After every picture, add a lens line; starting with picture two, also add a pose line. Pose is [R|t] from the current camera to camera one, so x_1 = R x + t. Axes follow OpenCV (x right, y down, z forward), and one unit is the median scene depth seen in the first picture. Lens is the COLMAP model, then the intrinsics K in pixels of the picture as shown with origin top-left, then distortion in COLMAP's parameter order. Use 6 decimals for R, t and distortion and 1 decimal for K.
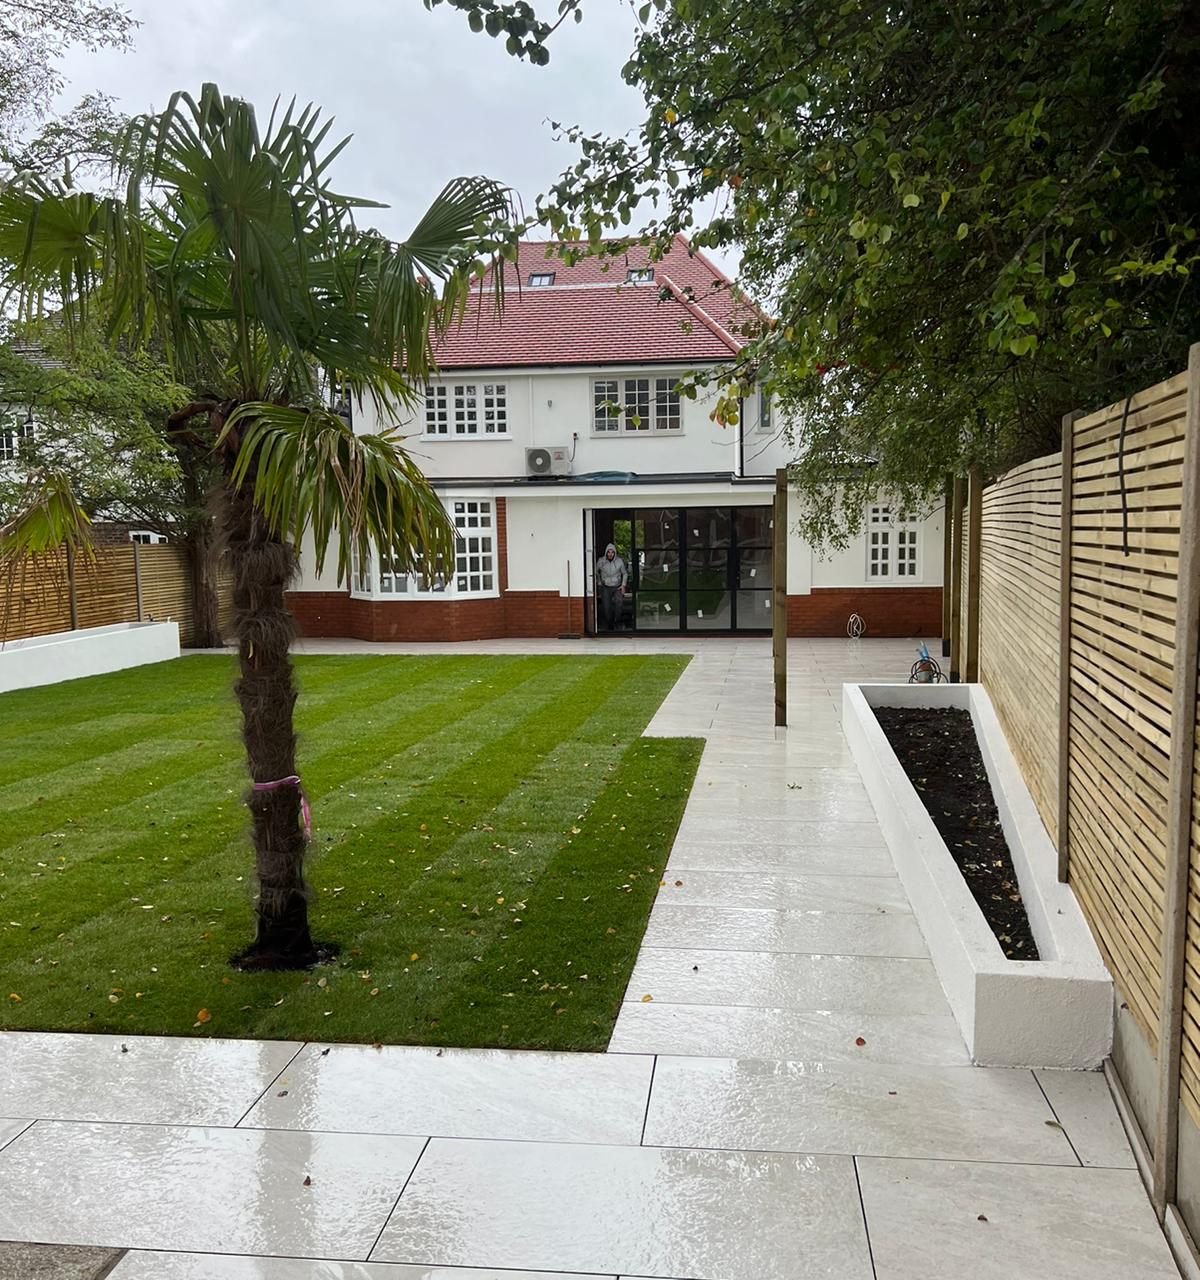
lens RADIAL K [[1202.3, 0, 606.7], [0, 1202.3, 665.4], [0, 0, 1]] dist [0.160745, -0.002091]
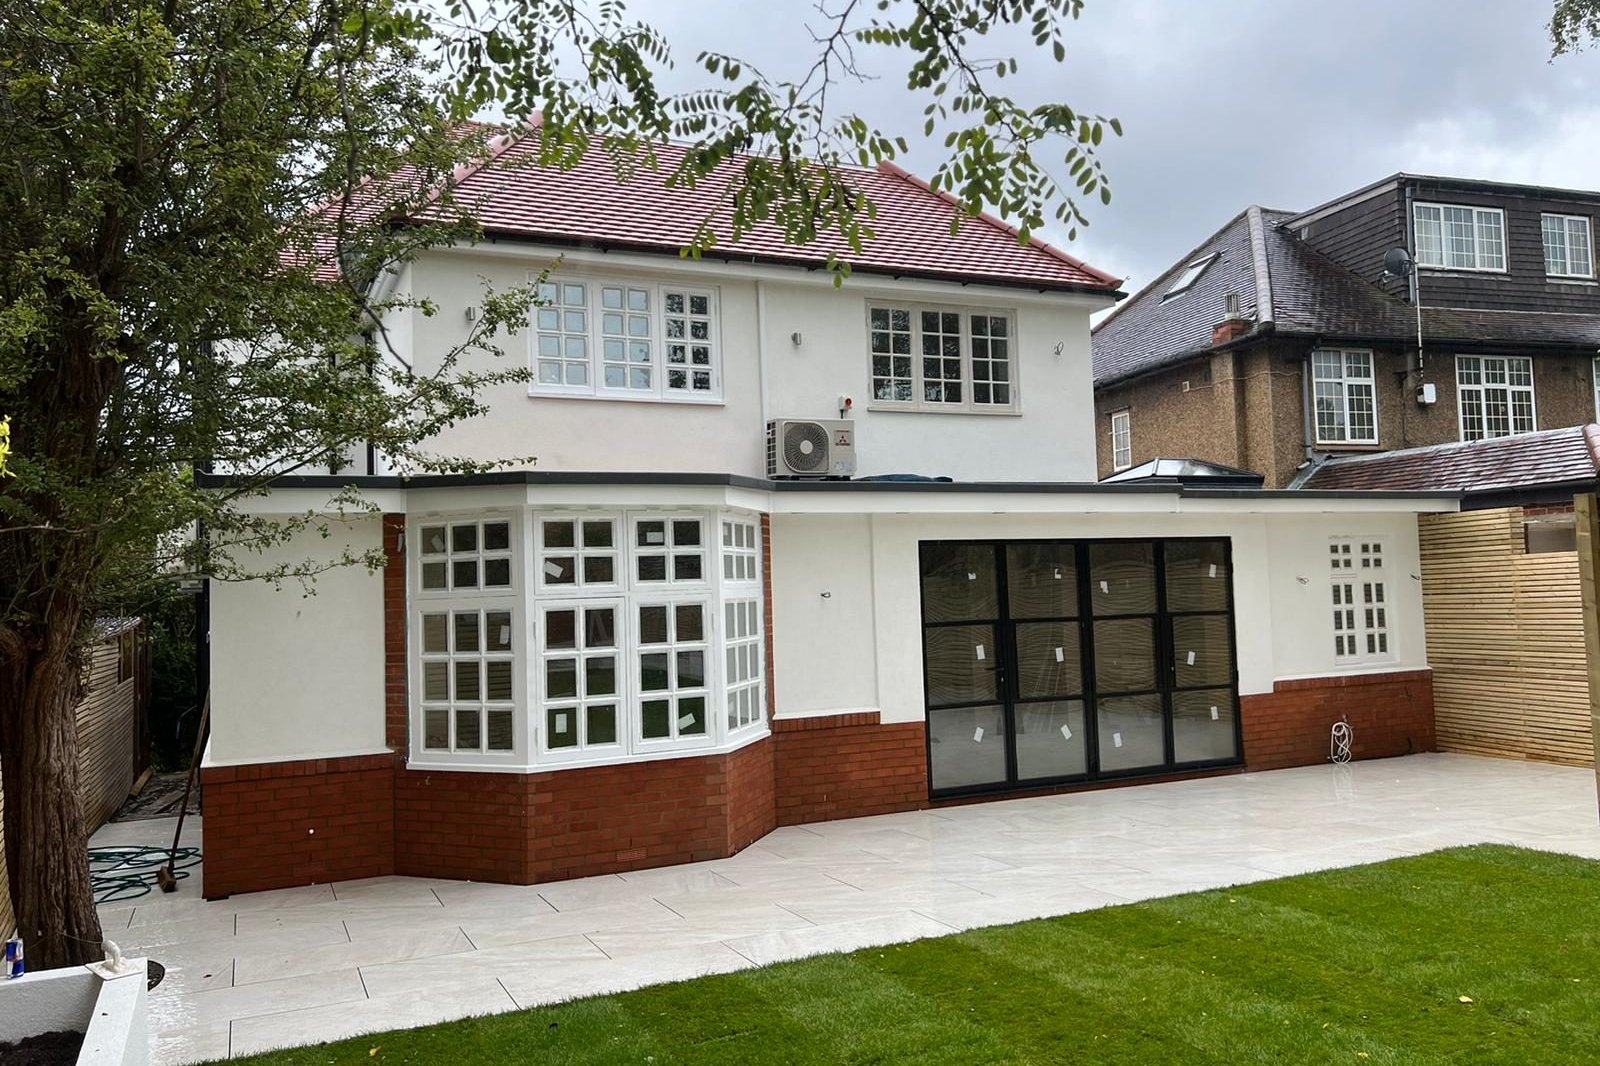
lens RADIAL K [[1212.3, 0, 821.0], [0, 1212.3, 525.0], [0, 0, 1]] dist [0.067245, -0.000407]
pose [[0.837235, 0.018574, 0.546528, -0.322723], [0.085801, 0.982582, -0.164834, -0.058060], [-0.540071, 0.184898, 0.821058, 0.612197]]
